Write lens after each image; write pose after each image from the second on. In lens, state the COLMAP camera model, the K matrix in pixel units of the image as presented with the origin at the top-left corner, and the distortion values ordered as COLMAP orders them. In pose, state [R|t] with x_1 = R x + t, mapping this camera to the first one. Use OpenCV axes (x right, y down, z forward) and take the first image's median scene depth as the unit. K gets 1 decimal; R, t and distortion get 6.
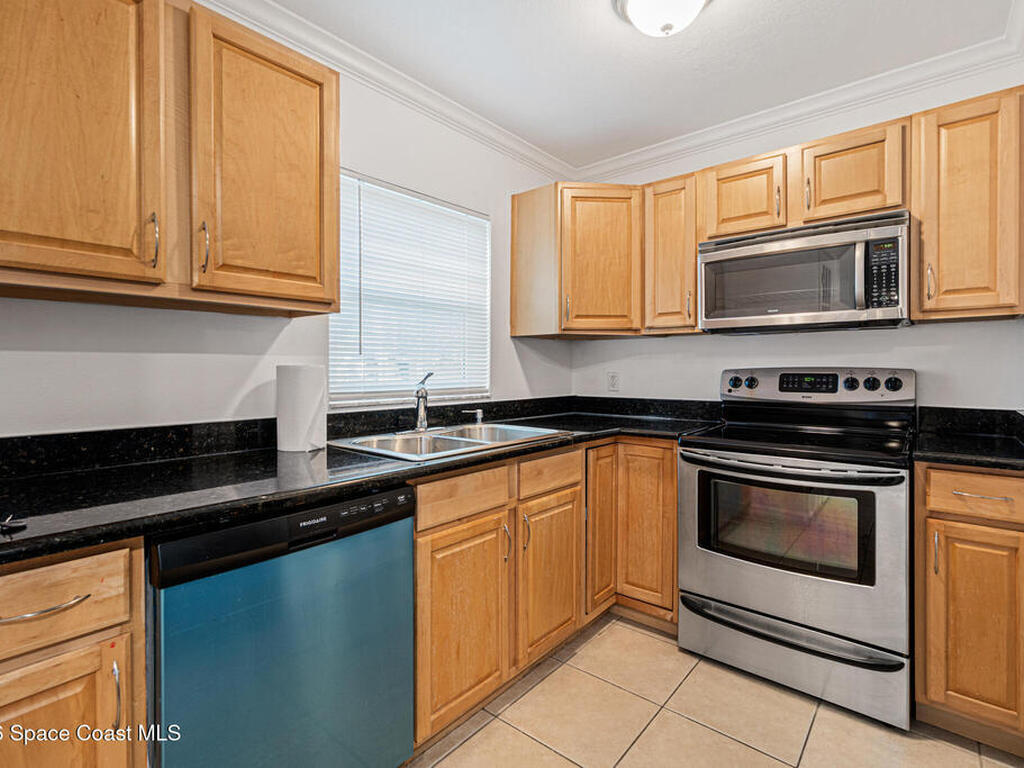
lens RADIAL K [[497.2, 0, 517.9], [0, 497.2, 373.2], [0, 0, 1]] dist [-0.005079, -0.000284]
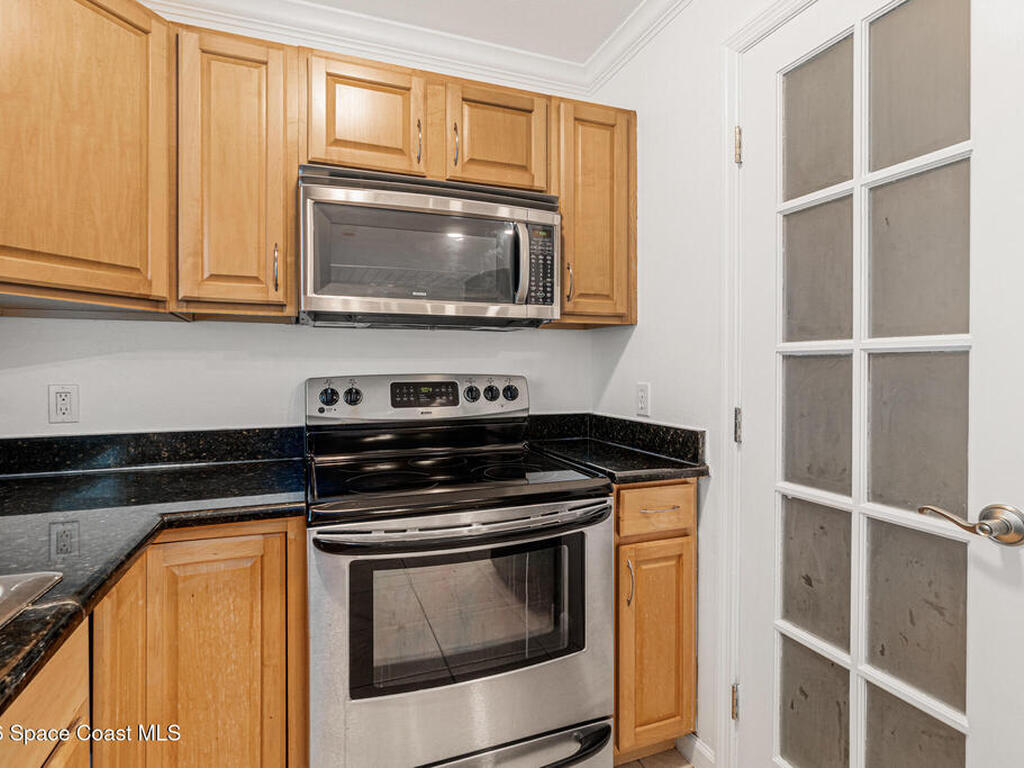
lens RADIAL K [[497.2, 0, 517.9], [0, 497.2, 373.2], [0, 0, 1]] dist [-0.005079, -0.000284]
pose [[0.495939, -0.002633, 0.868353, -0.020950], [0.010936, 0.999935, -0.003214, -0.010376], [-0.868289, 0.011090, 0.495935, 0.524449]]
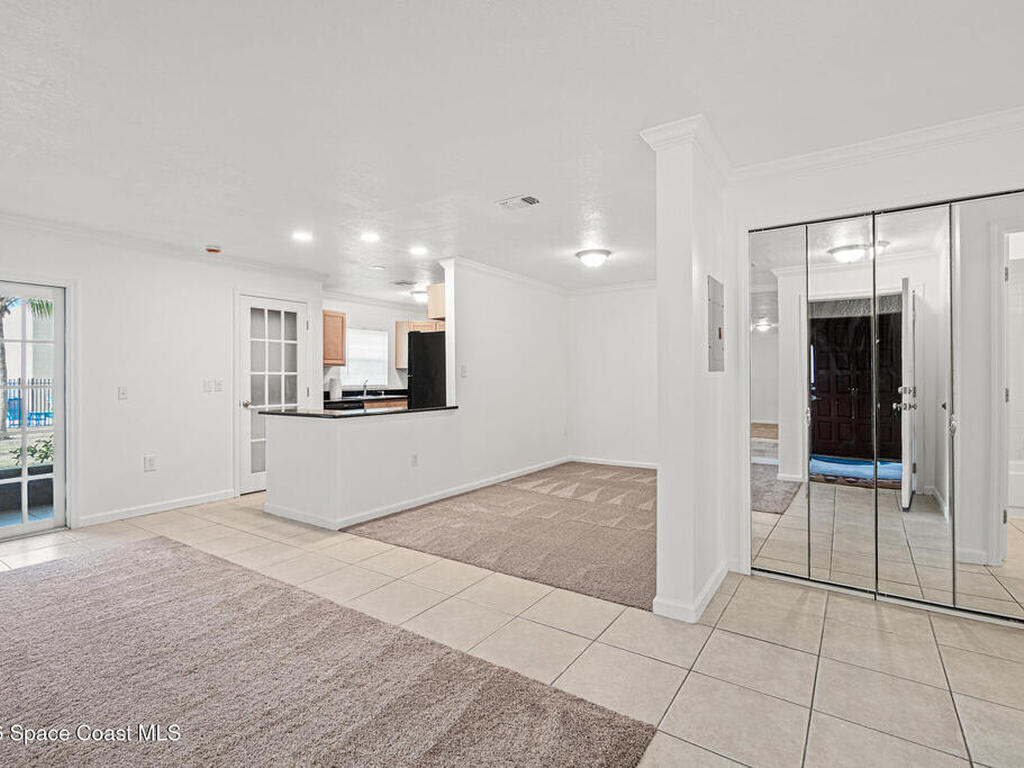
lens RADIAL K [[497.2, 0, 517.9], [0, 497.2, 373.2], [0, 0, 1]] dist [-0.005079, -0.000284]
pose [[0.993878, -0.005645, 0.110342, 0.489023], [0.008097, 0.999730, -0.021791, 0.034507], [-0.110189, 0.022551, 0.993655, -2.586929]]
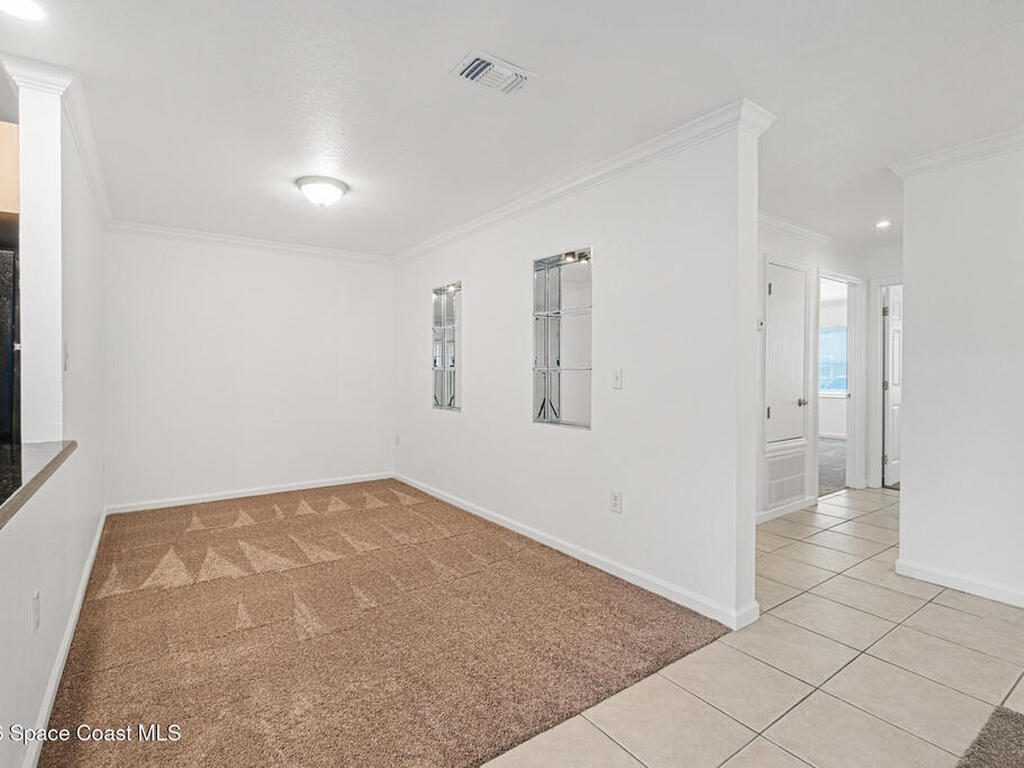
lens RADIAL K [[500.8, 0, 479.2], [0, 500.8, 368.9], [0, 0, 1]] dist [-0.003461, -0.000360]
pose [[0.274420, -0.000965, 0.961610, -0.219213], [0.010617, 0.999942, -0.002026, 0.008541], [-0.961551, 0.010766, 0.274414, -1.292720]]
